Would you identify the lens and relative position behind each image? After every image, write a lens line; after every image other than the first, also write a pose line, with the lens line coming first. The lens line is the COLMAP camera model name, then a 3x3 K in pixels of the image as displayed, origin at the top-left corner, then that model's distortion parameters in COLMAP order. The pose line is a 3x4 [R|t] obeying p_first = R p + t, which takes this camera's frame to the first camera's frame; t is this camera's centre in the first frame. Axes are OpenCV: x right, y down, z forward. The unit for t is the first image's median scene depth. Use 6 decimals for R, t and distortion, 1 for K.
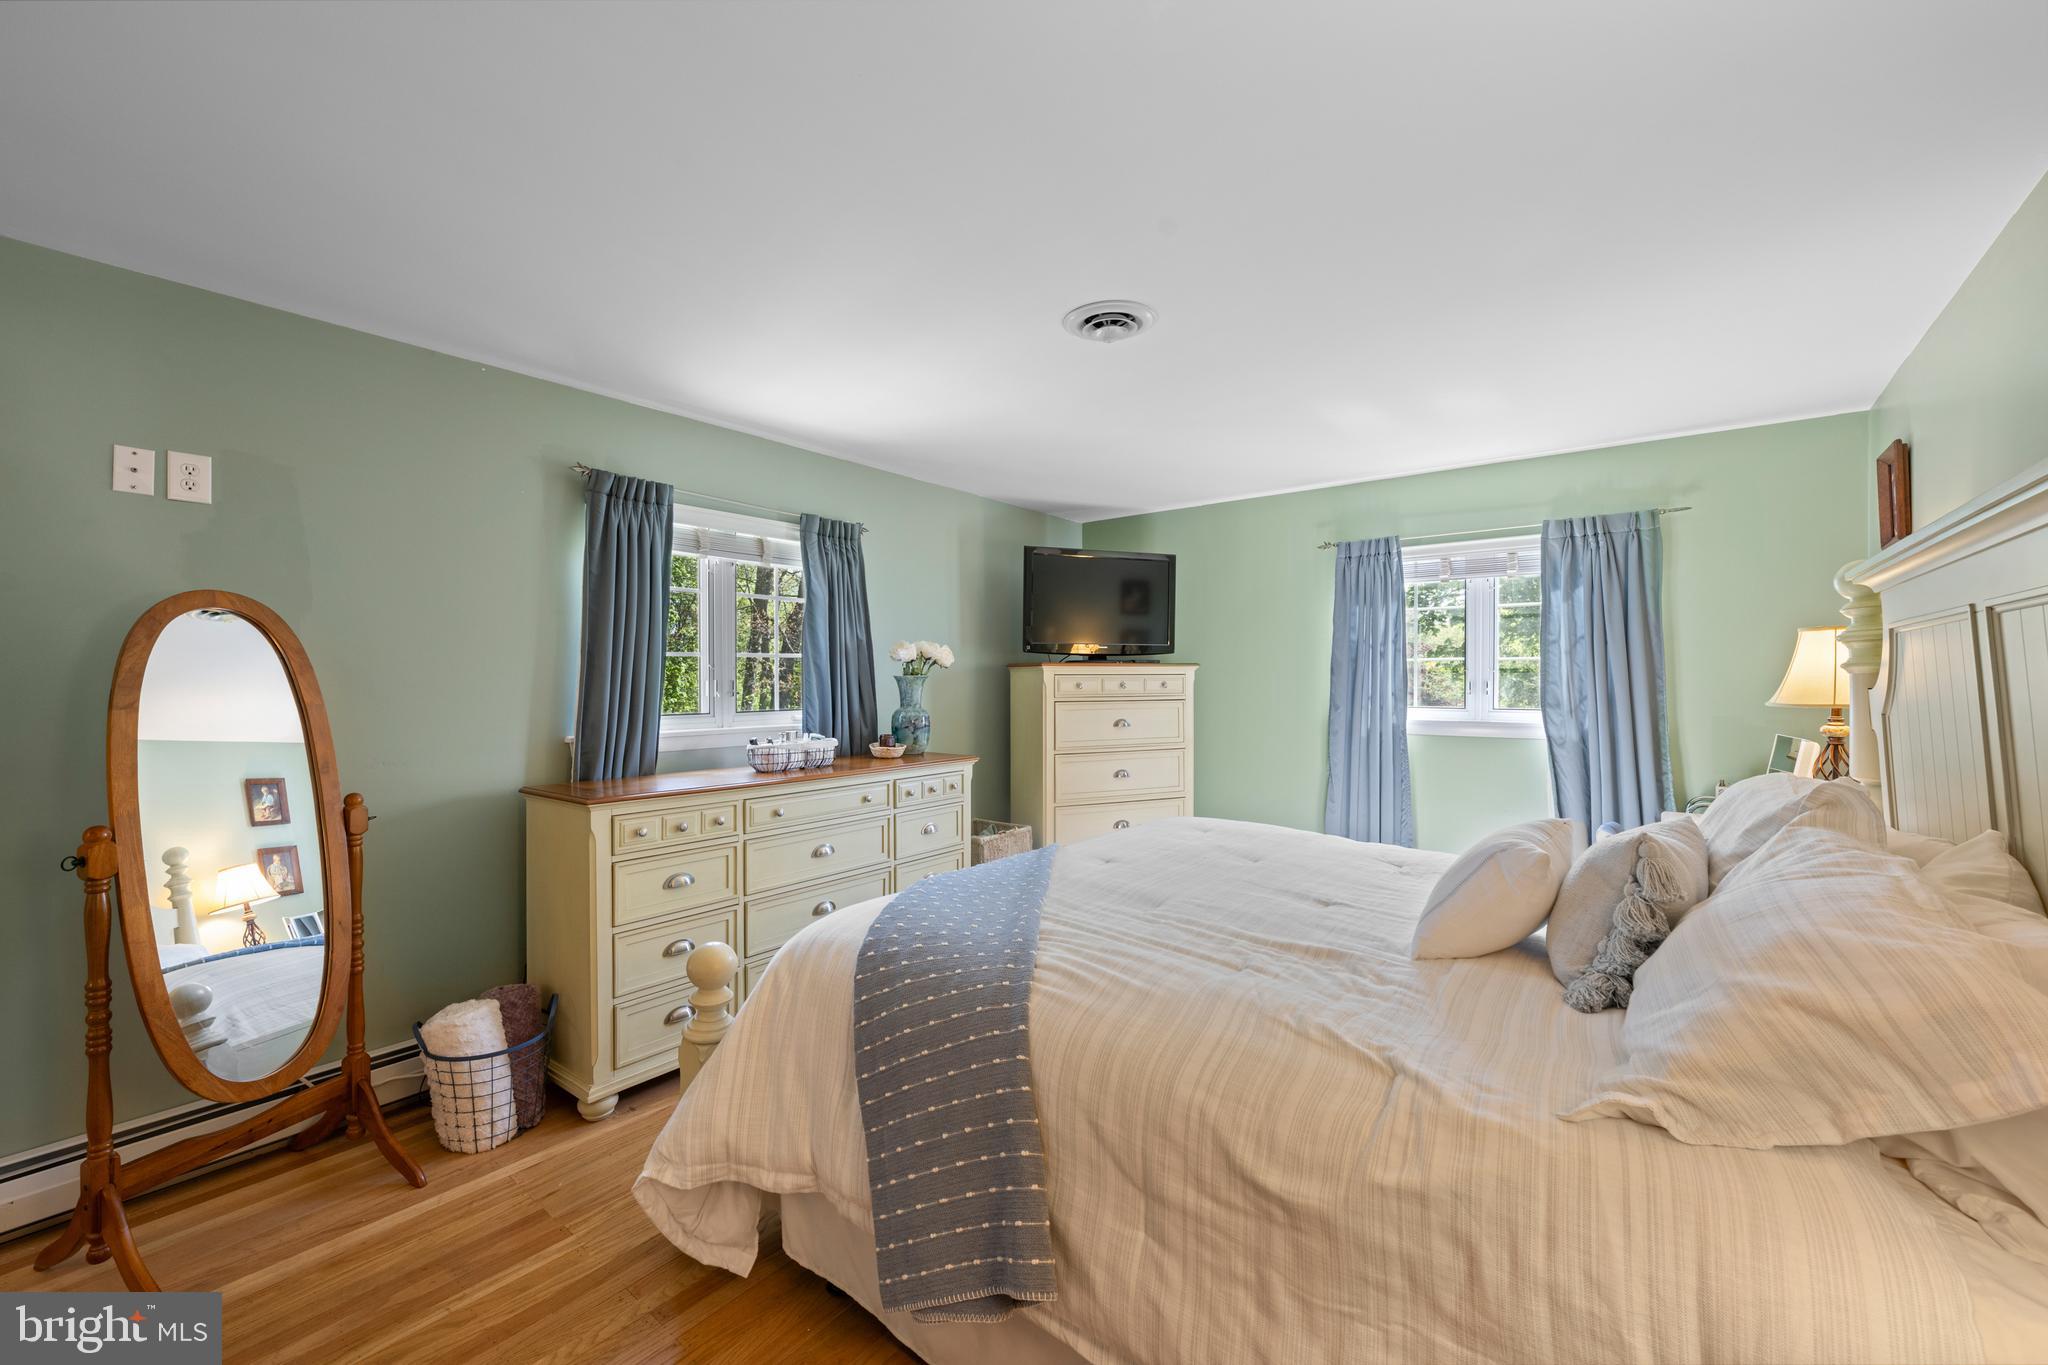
lens RADIAL K [[808.8, 0, 1028.6], [0, 808.8, 686.7], [0, 0, 1]] dist [-0.000069, -0.000208]
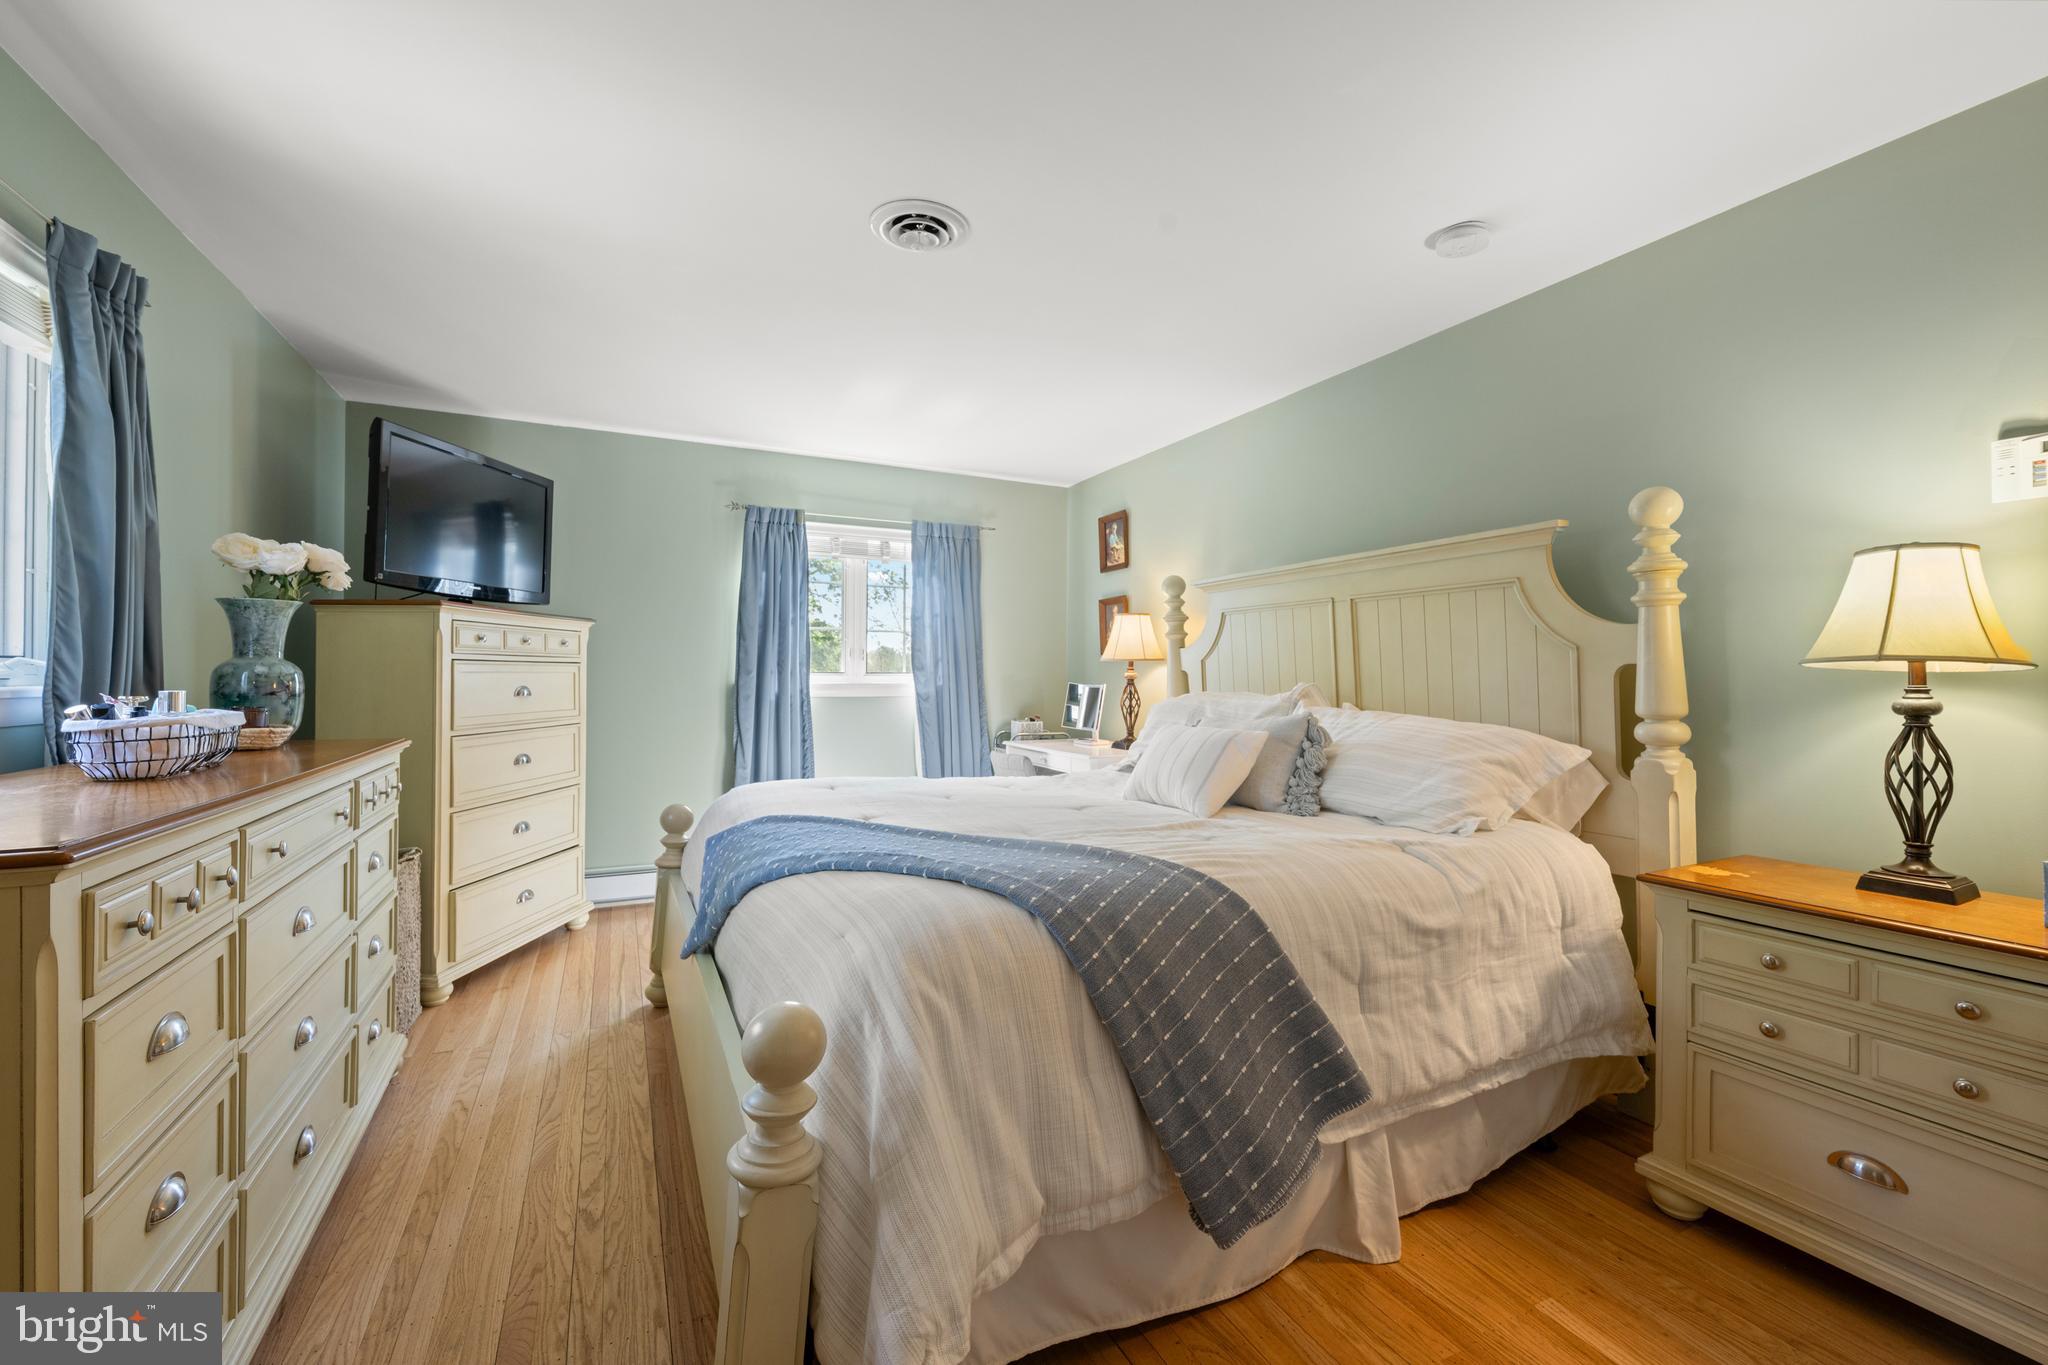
lens RADIAL K [[832.7, 0, 1014.5], [0, 832.7, 677.5], [0, 0, 1]] dist [0.000173, -0.000091]
pose [[0.440153, 0.003512, 0.897916, -0.469336], [0.003494, 0.999978, -0.005624, 0.047131], [-0.897916, 0.005613, 0.440131, 0.321179]]
